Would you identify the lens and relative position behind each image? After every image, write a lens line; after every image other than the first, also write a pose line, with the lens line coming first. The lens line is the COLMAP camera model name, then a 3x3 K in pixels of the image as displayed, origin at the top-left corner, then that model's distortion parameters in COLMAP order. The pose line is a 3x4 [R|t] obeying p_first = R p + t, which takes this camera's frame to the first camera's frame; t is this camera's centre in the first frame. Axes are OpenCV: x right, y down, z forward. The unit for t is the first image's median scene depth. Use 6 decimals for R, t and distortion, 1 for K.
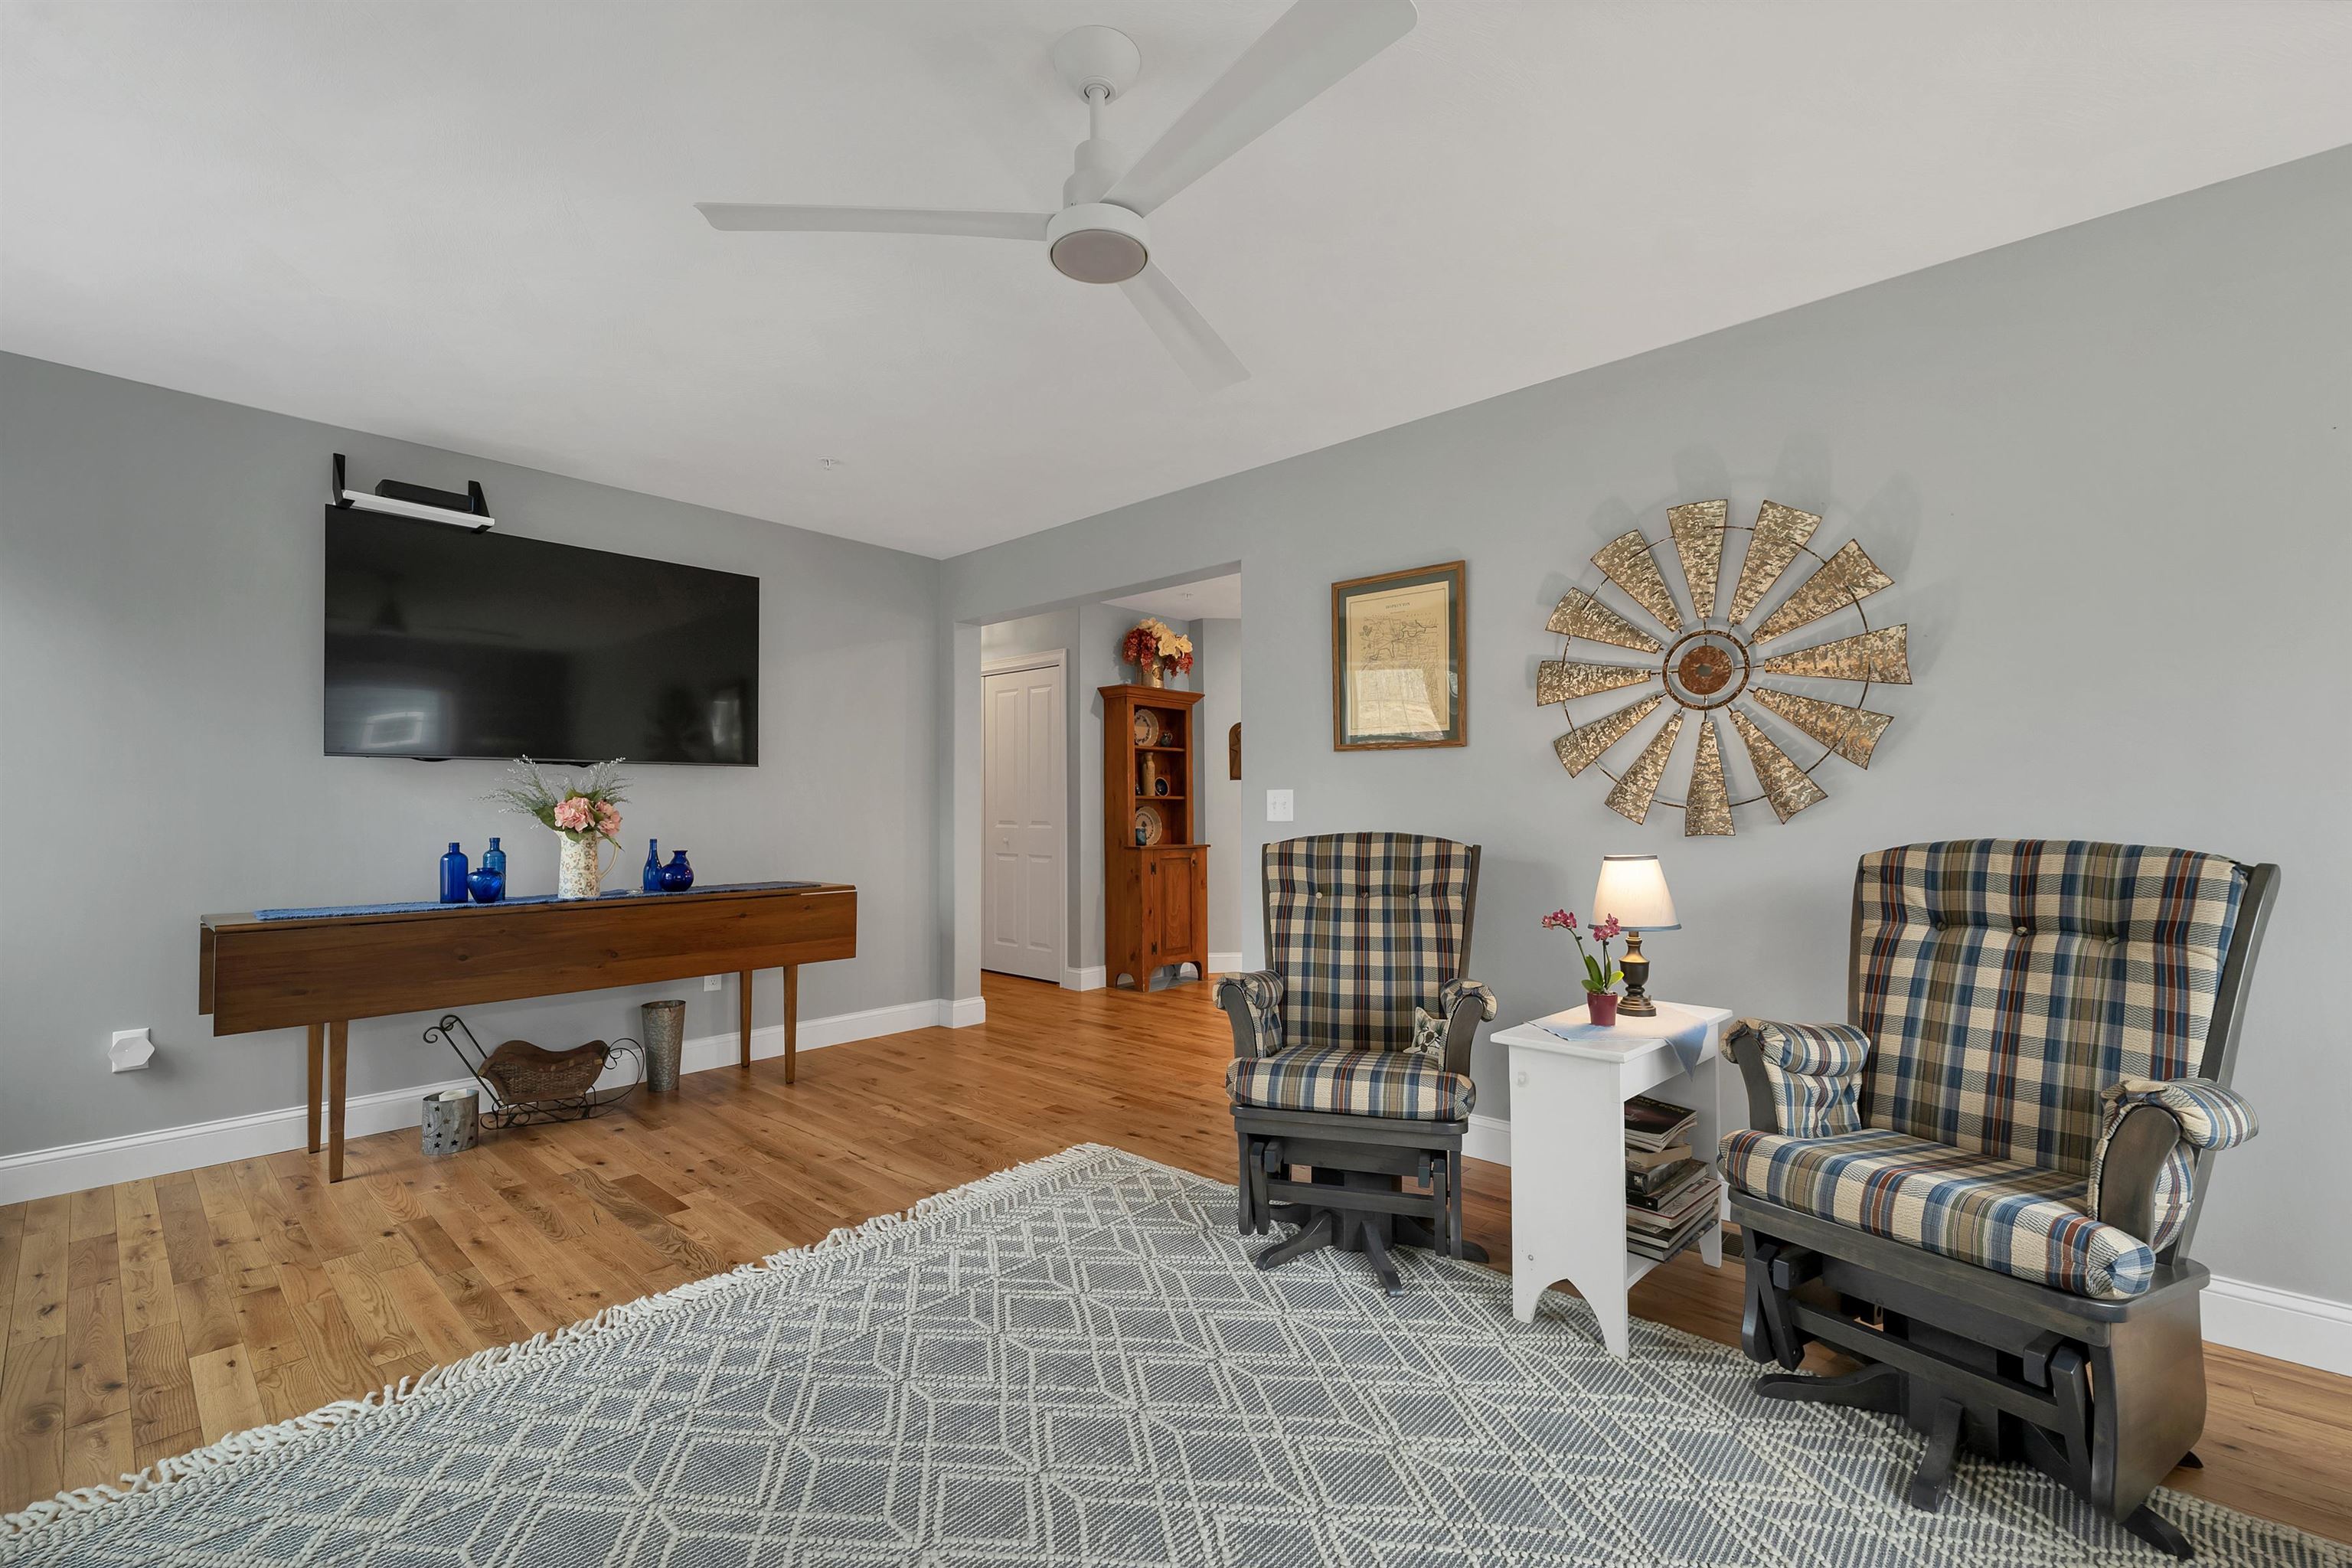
lens RADIAL K [[974.2, 0, 1169.4], [0, 974.2, 807.6], [0, 0, 1]] dist [0.001740, 0.000388]
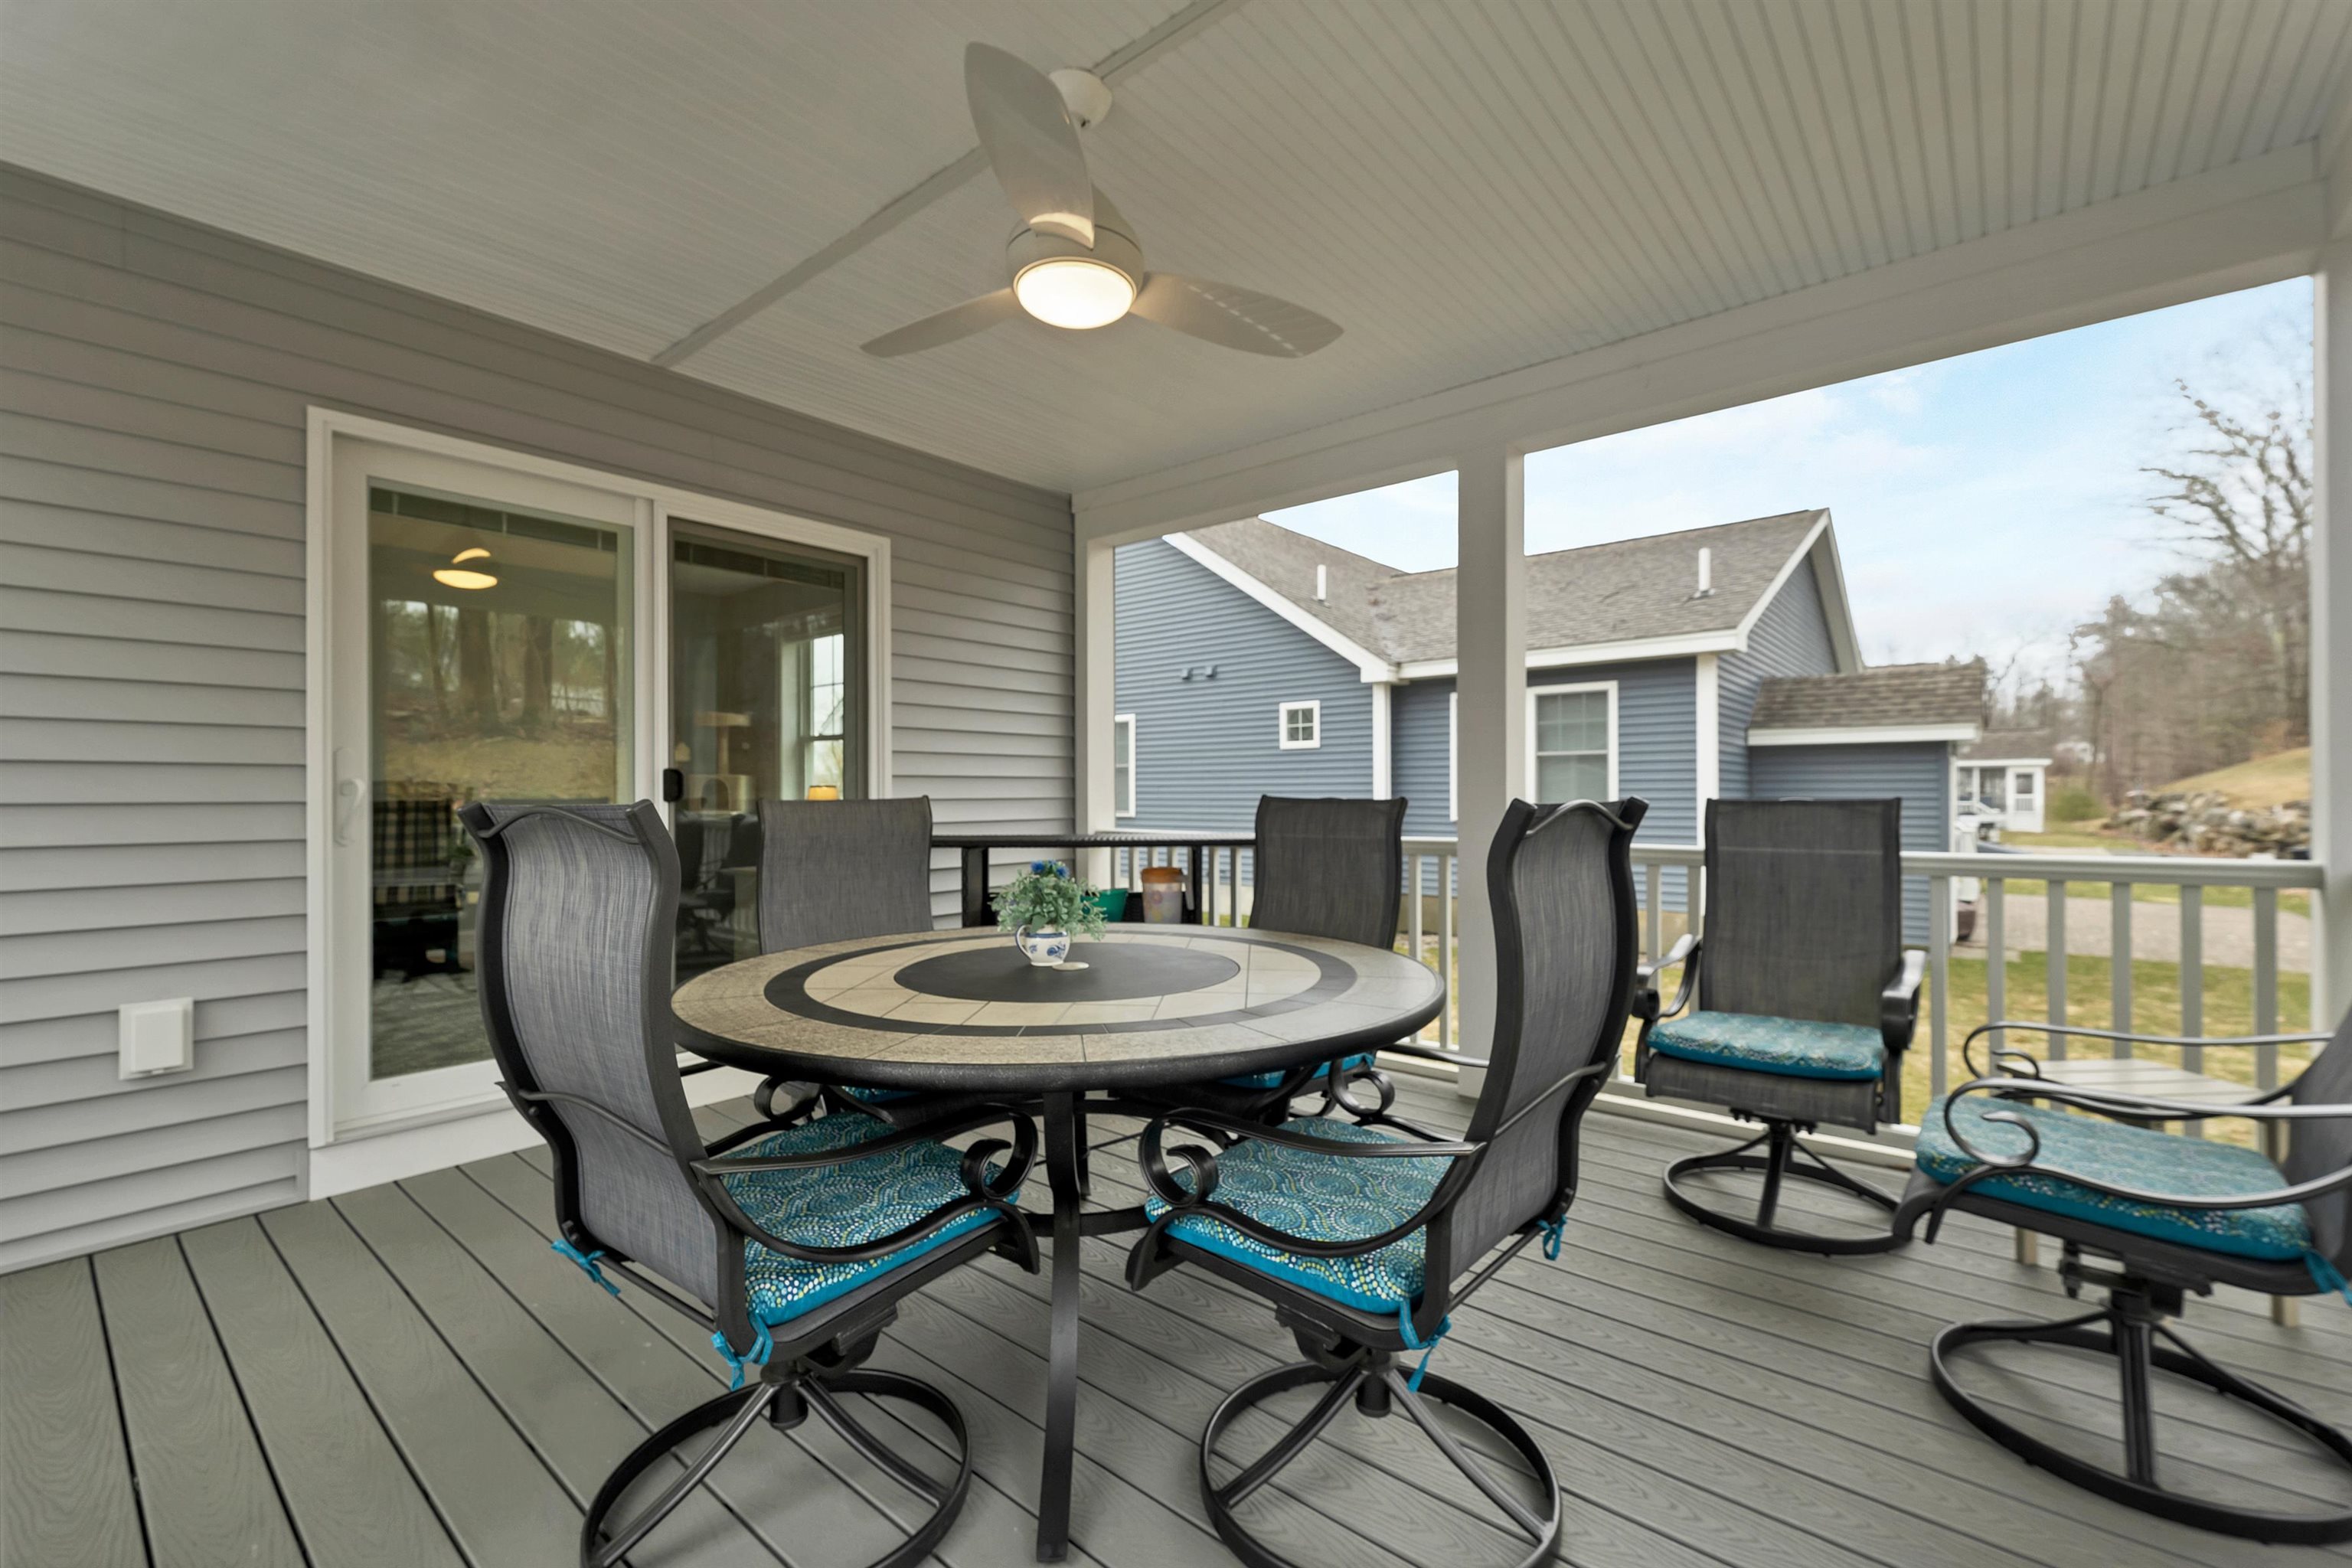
lens RADIAL K [[974.2, 0, 1169.4], [0, 974.2, 807.6], [0, 0, 1]] dist [0.001740, 0.000388]
pose [[-0.041255, -0.013444, 0.999058, -2.168863], [-0.003379, 0.999906, 0.013316, 0.071346], [-0.999143, -0.002827, -0.041297, -1.173483]]
